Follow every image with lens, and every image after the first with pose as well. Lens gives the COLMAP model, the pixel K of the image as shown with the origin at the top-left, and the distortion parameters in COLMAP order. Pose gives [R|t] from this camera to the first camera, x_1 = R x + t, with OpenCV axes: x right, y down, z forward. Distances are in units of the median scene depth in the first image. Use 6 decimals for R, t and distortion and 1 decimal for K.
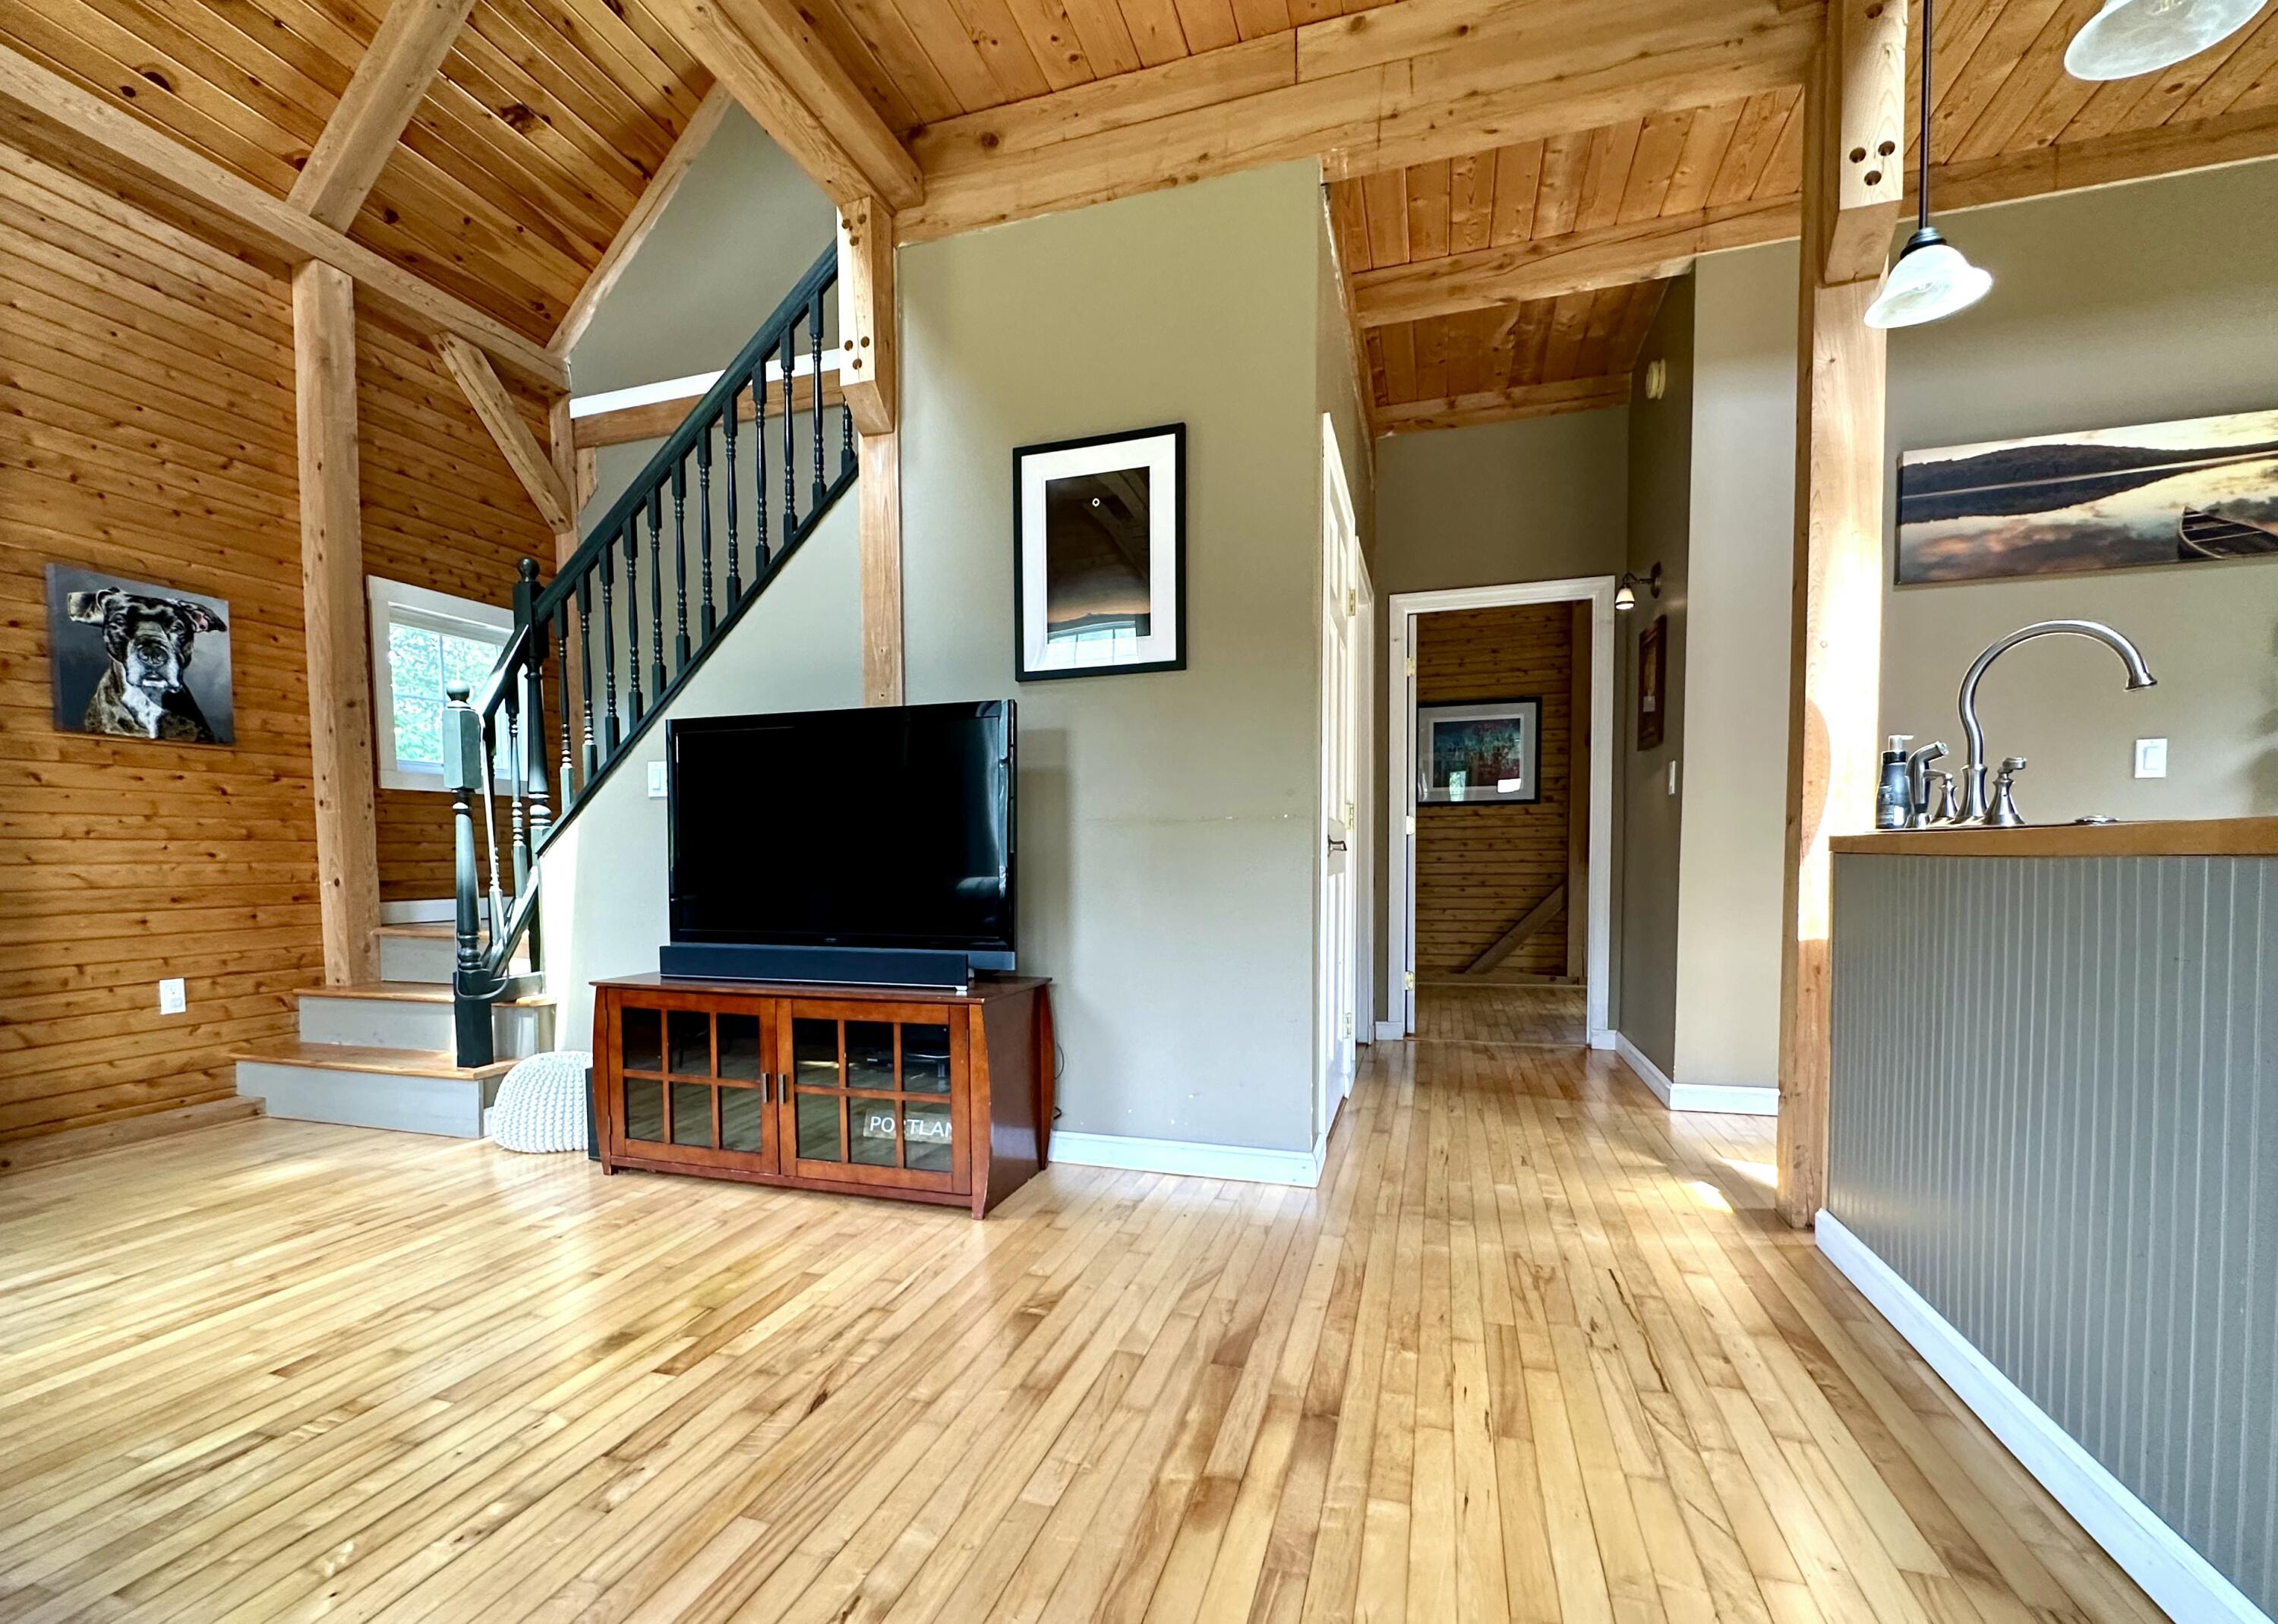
lens RADIAL K [[1068.8, 0, 1064.6], [0, 1068.8, 915.8], [0, 0, 1]] dist [-0.001531, -0.000735]
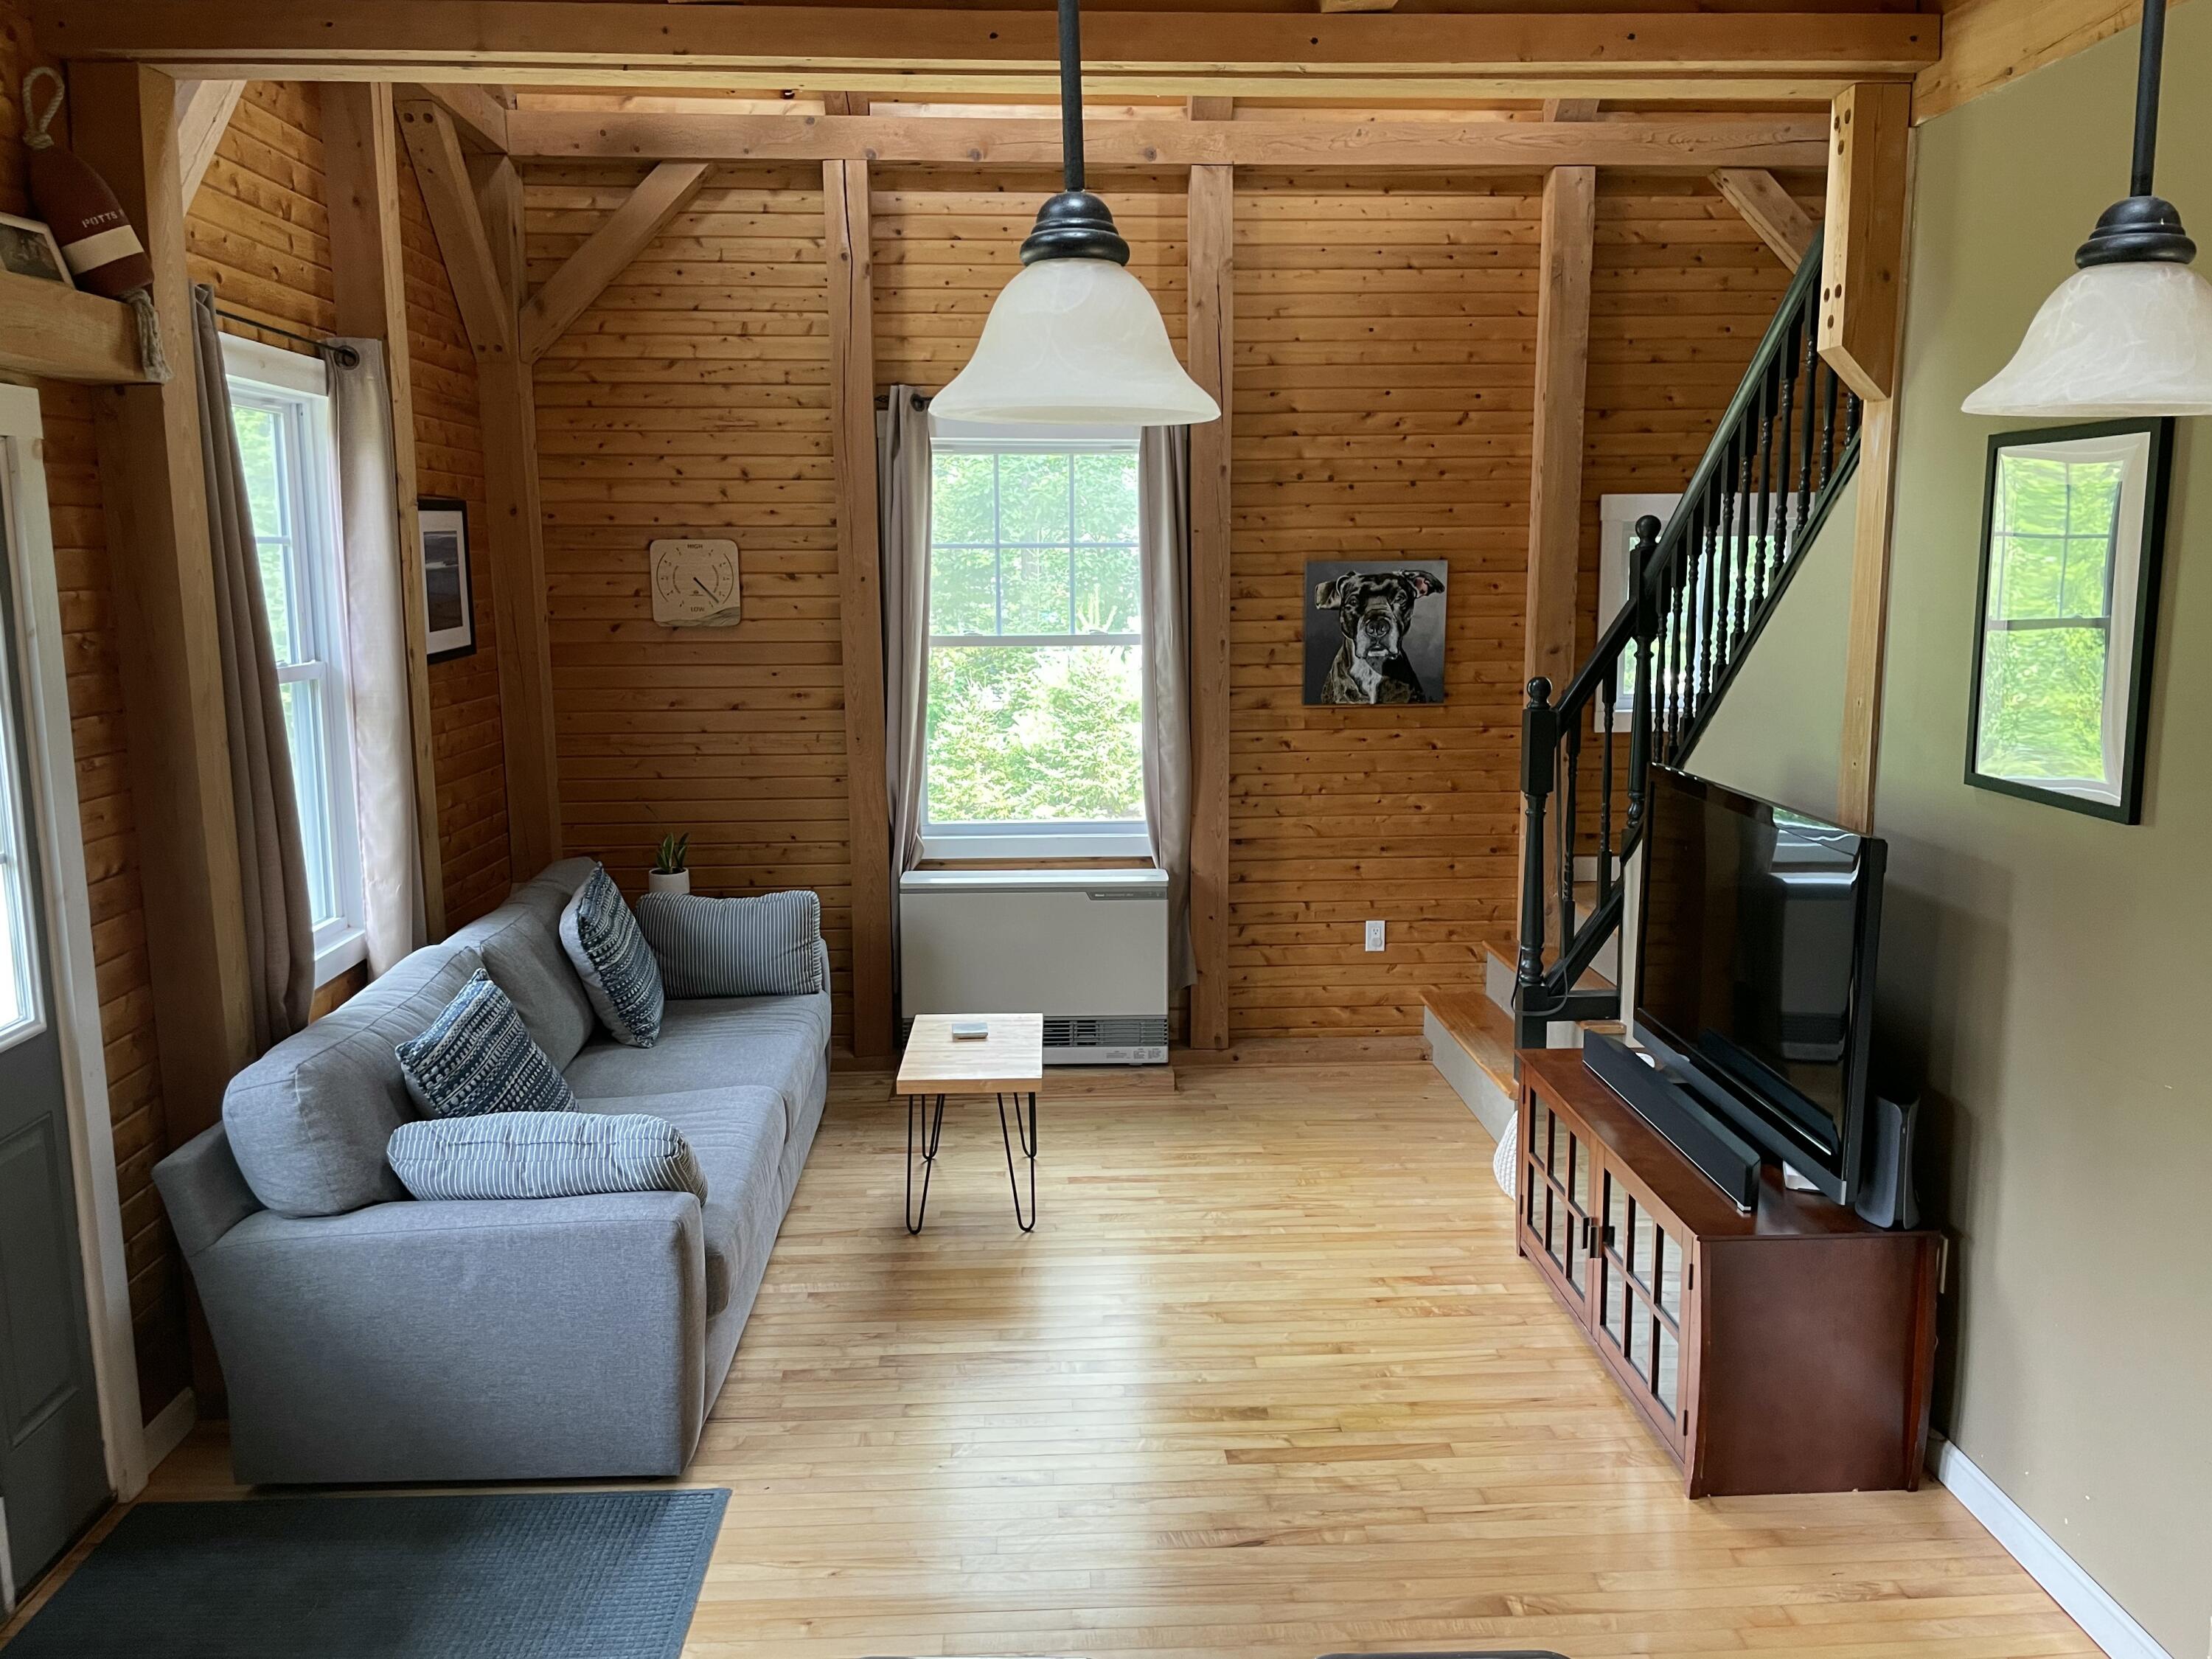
lens RADIAL K [[1683.3, 0, 1109.2], [0, 1683.3, 823.5], [0, 0, 1]] dist [0.057293, -0.019631]
pose [[0.382816, 0.153326, -0.911012, 0.642952], [-0.045487, 0.988063, 0.147180, -0.292361], [0.922704, -0.014904, 0.385221, 0.087713]]
